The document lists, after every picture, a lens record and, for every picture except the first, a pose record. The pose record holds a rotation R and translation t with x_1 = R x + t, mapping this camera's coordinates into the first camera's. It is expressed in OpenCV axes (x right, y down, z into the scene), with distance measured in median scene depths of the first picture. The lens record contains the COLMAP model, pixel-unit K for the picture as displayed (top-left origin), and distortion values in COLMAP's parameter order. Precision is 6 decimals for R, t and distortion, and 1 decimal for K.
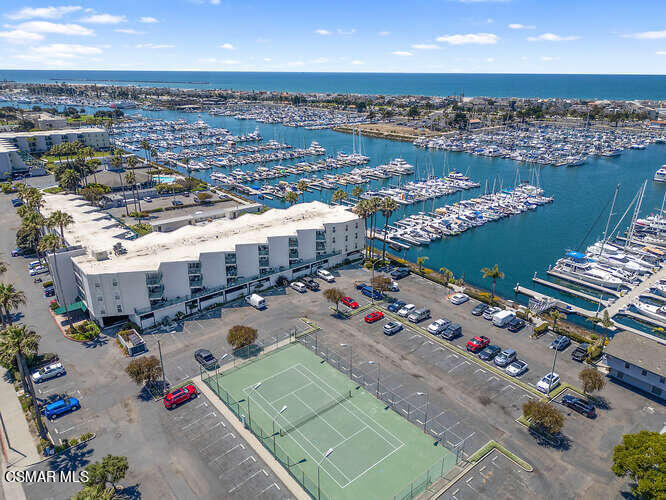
lens RADIAL K [[484.7, 0, 333.0], [0, 484.7, 250.0], [0, 0, 1]] dist [0.076956, -0.087454]
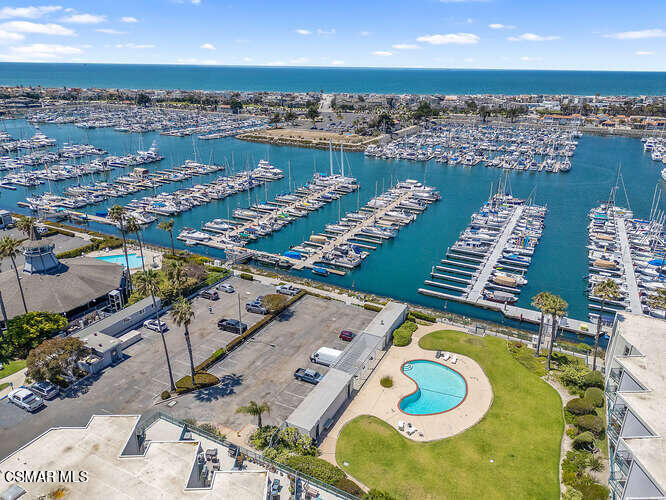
lens RADIAL K [[484.7, 0, 333.0], [0, 484.7, 250.0], [0, 0, 1]] dist [0.076956, -0.087454]
pose [[0.917172, -0.132244, 0.375907, -0.166627], [0.128686, 0.991079, 0.034683, -0.073003], [-0.377140, 0.016564, 0.926008, 0.208425]]
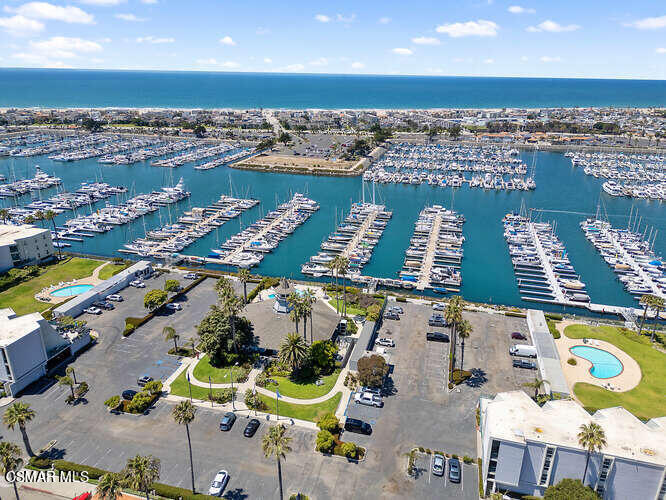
lens RADIAL K [[484.7, 0, 333.0], [0, 484.7, 250.0], [0, 0, 1]] dist [0.076956, -0.087454]
pose [[0.810063, -0.195923, 0.552642, -0.333534], [0.194607, 0.978933, 0.061796, -0.120501], [-0.553106, 0.057489, 0.831125, 0.206323]]
